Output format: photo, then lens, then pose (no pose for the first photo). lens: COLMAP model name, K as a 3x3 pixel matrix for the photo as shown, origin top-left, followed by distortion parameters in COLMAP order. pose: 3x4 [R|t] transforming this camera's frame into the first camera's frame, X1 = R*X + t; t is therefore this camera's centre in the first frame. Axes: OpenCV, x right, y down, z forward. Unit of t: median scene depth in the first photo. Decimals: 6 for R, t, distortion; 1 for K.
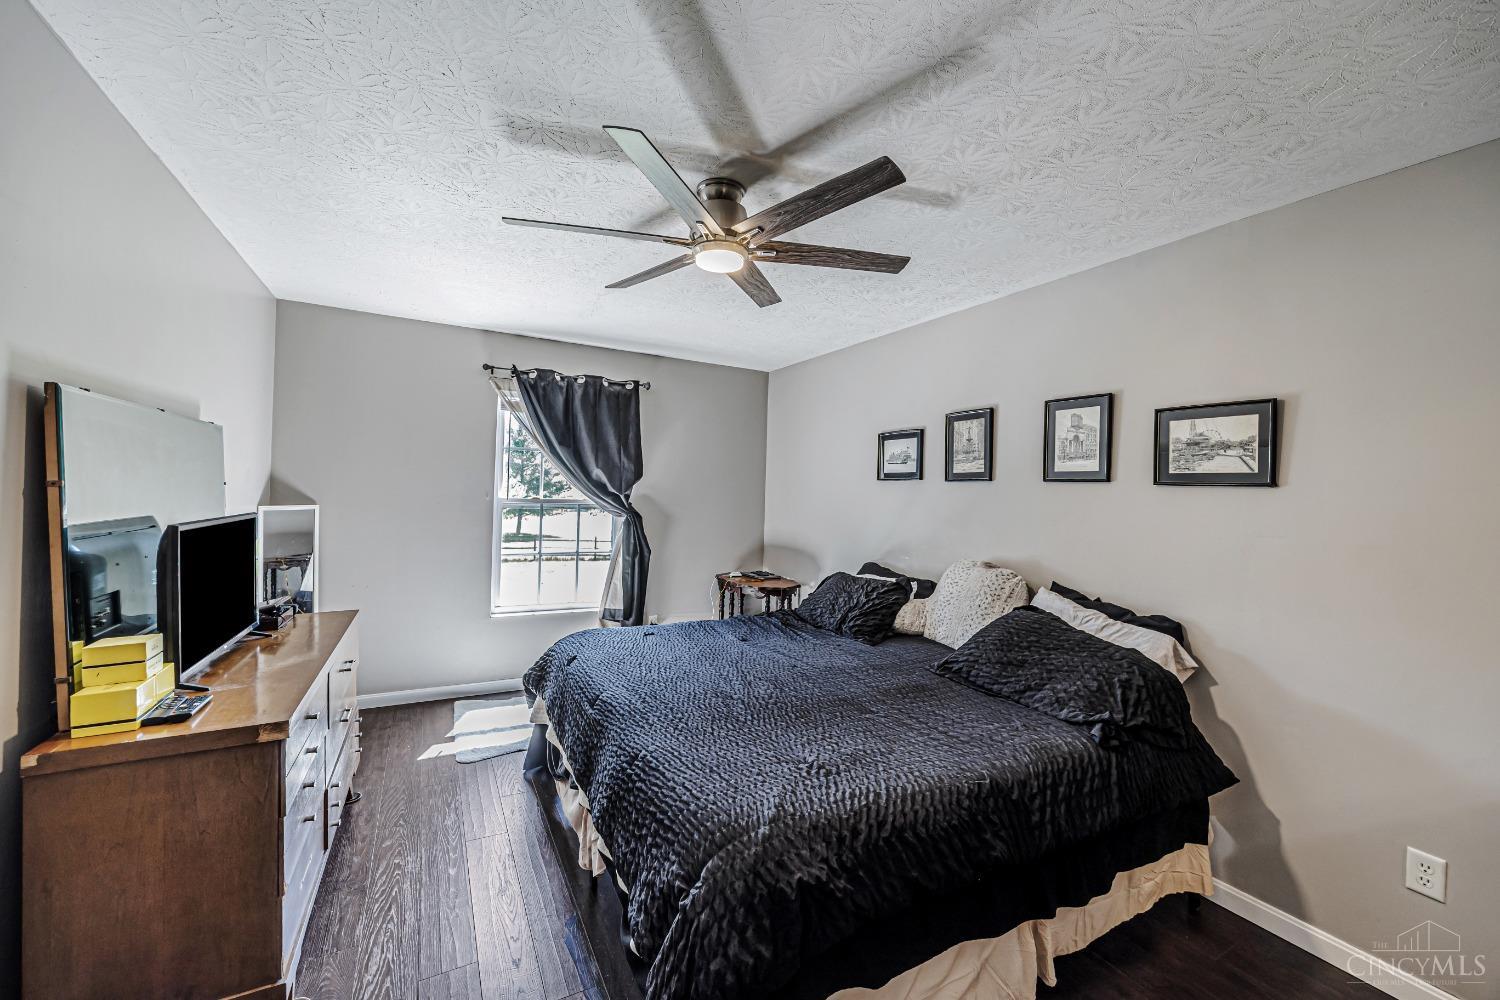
lens RADIAL K [[570.4, 0, 792.0], [0, 570.4, 498.3], [0, 0, 1]] dist [-0.005563, 0.000051]
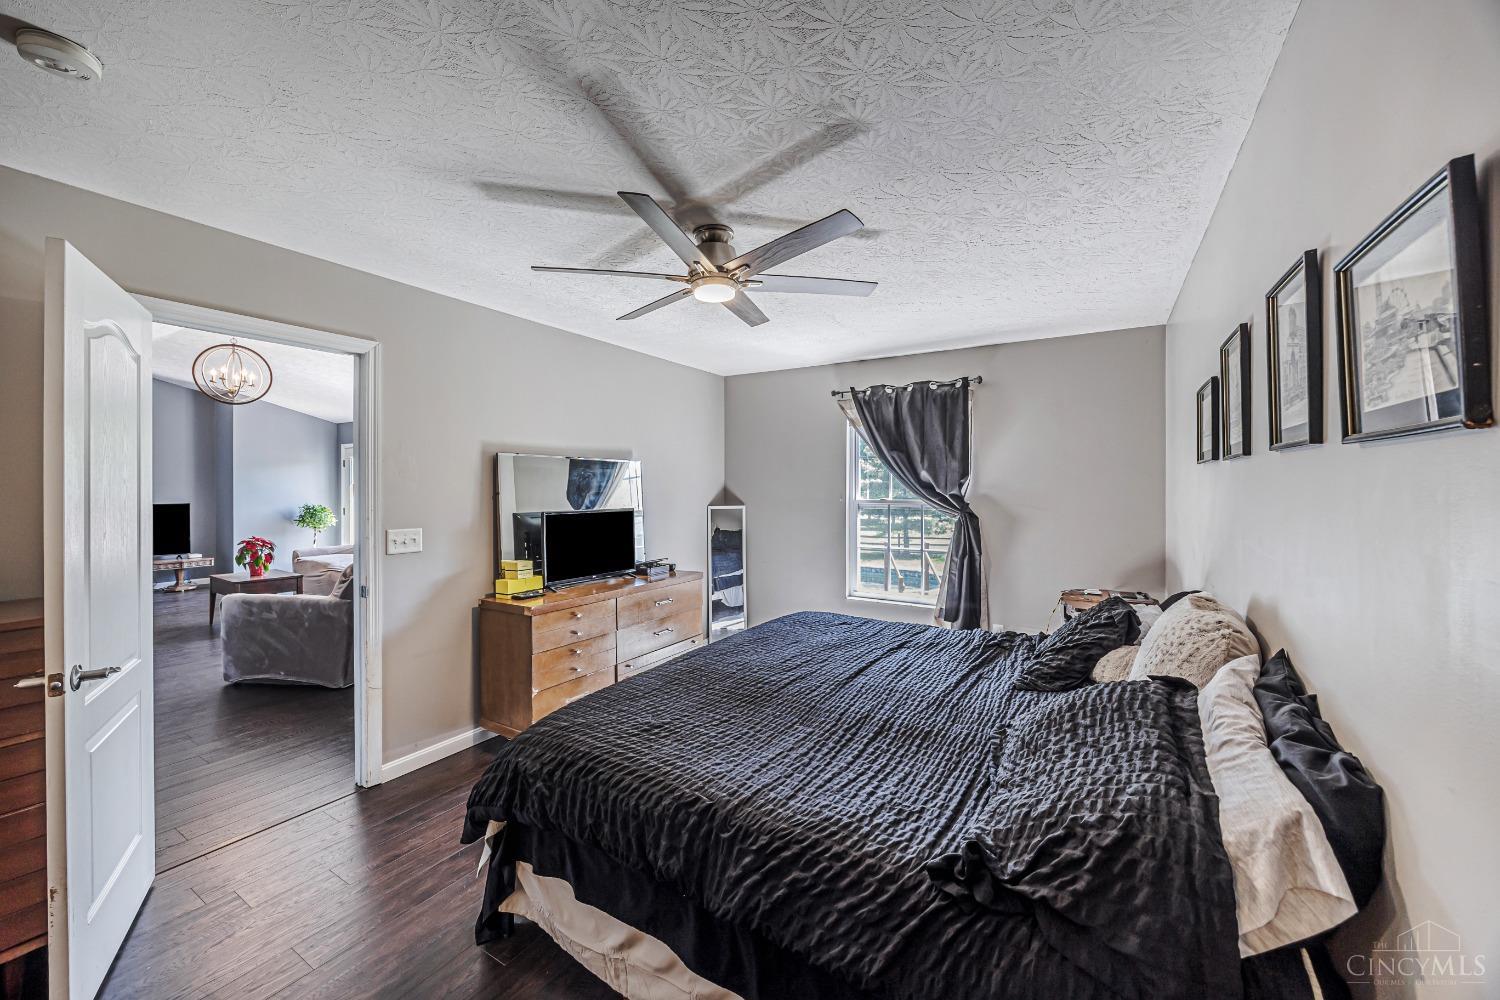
lens RADIAL K [[570.4, 0, 746.6], [0, 570.4, 494.5], [0, 0, 1]] dist [-0.005563, 0.000051]
pose [[0.492014, -0.021120, -0.870331, 0.414881], [0.007548, 0.999772, -0.019994, 0.010369], [0.870555, 0.003268, 0.492061, 0.215554]]
